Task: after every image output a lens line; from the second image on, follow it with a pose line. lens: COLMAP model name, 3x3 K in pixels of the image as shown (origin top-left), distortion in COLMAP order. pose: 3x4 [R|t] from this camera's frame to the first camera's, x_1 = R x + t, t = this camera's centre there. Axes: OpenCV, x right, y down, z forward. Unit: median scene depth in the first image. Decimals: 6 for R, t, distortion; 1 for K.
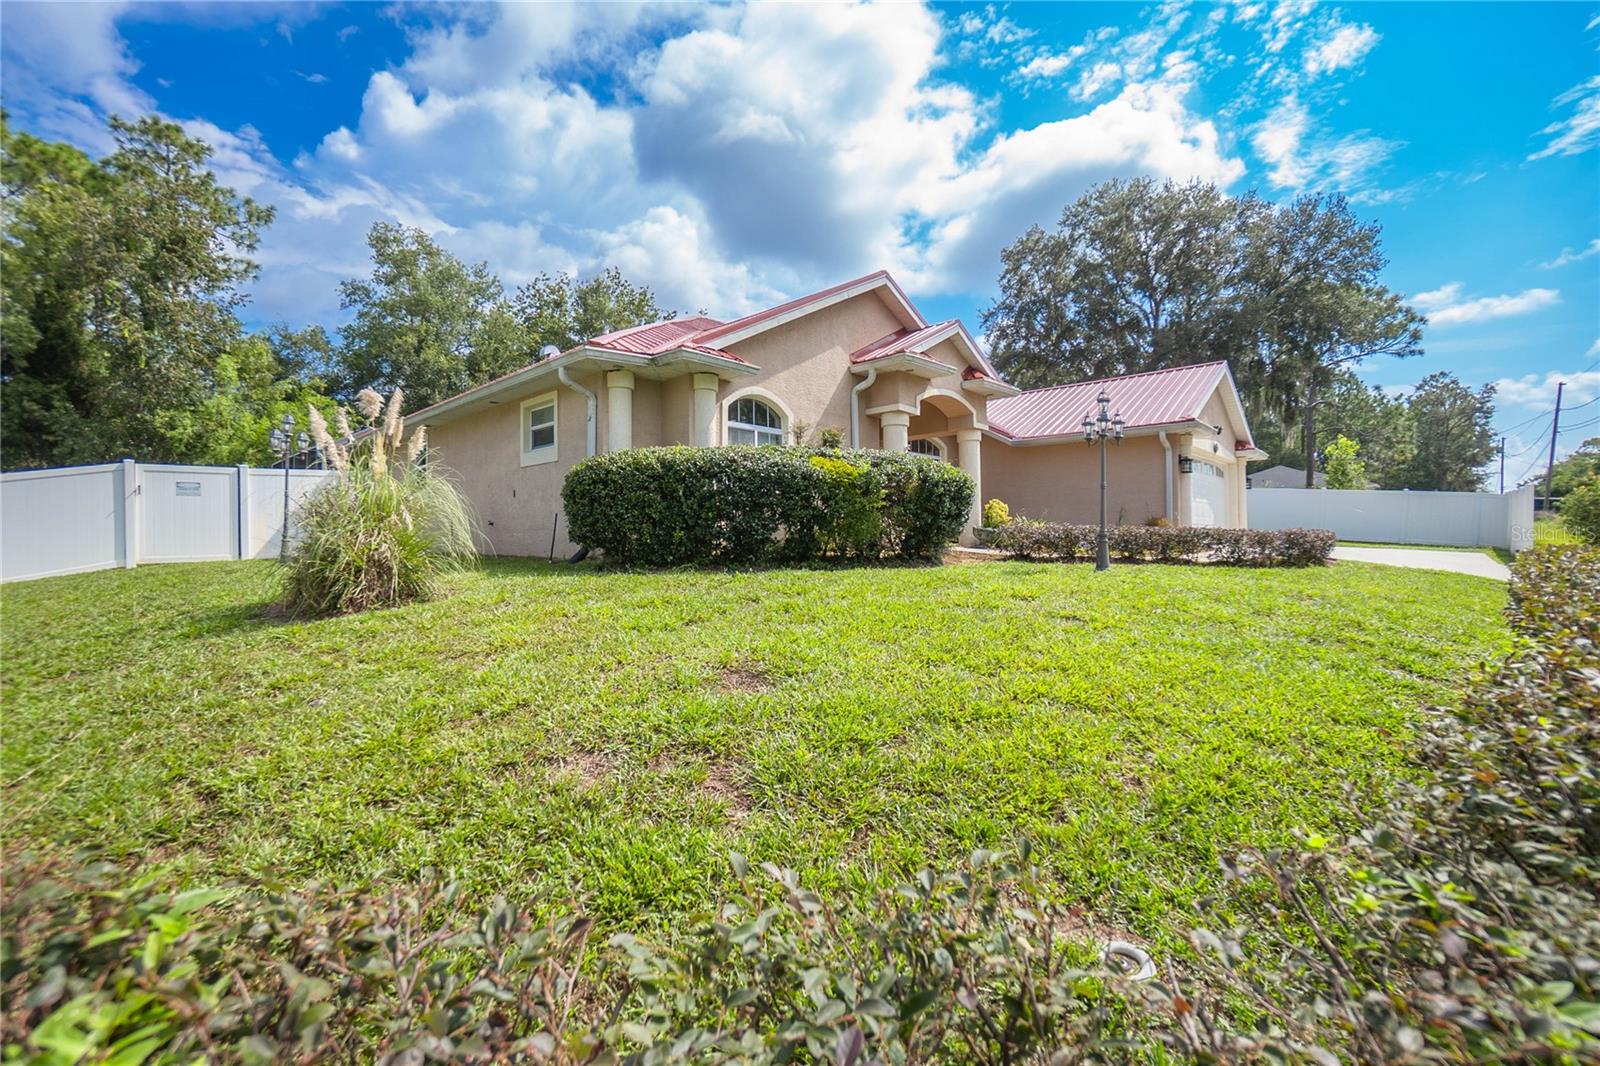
lens RADIAL K [[738.2, 0, 800.0], [0, 738.2, 533.0], [0, 0, 1]] dist [-0.002765, -0.000447]
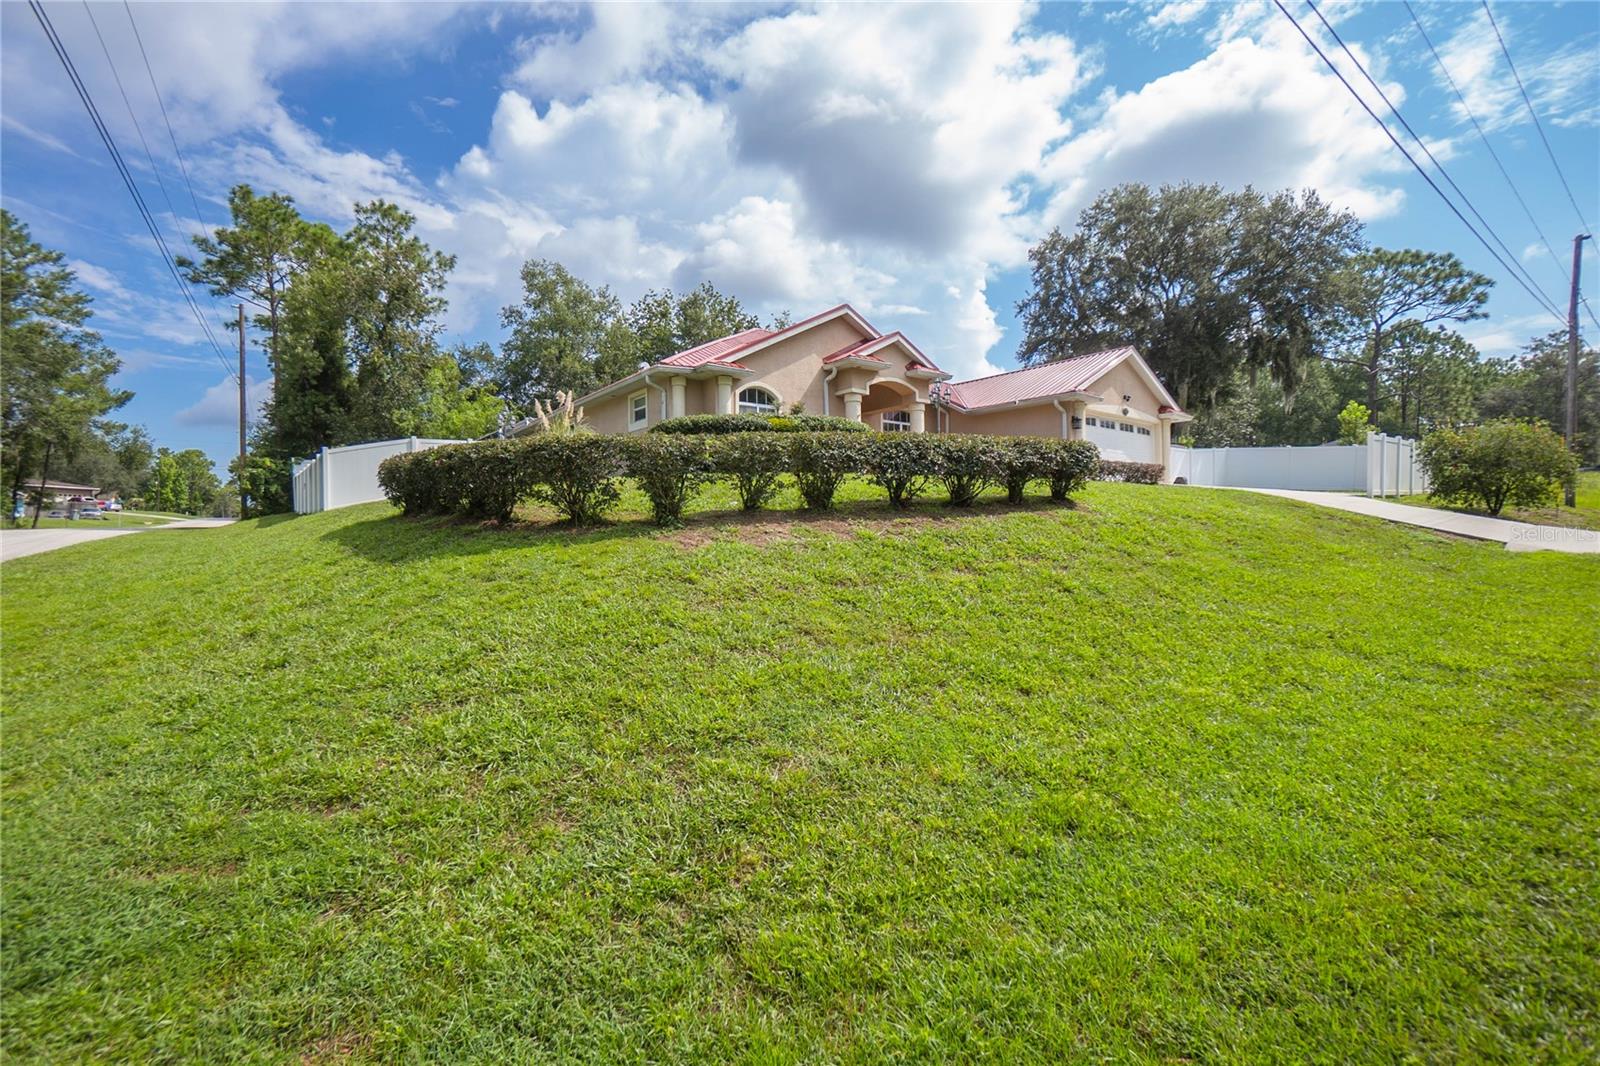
lens RADIAL K [[725.6, 0, 800.0], [0, 725.6, 533.0], [0, 0, 1]] dist [0.000140, 0.000390]
pose [[0.989028, -0.007466, -0.147539, 0.111286], [0.010490, 0.999750, 0.019728, 0.048289], [0.147355, -0.021059, 0.988859, -0.261565]]
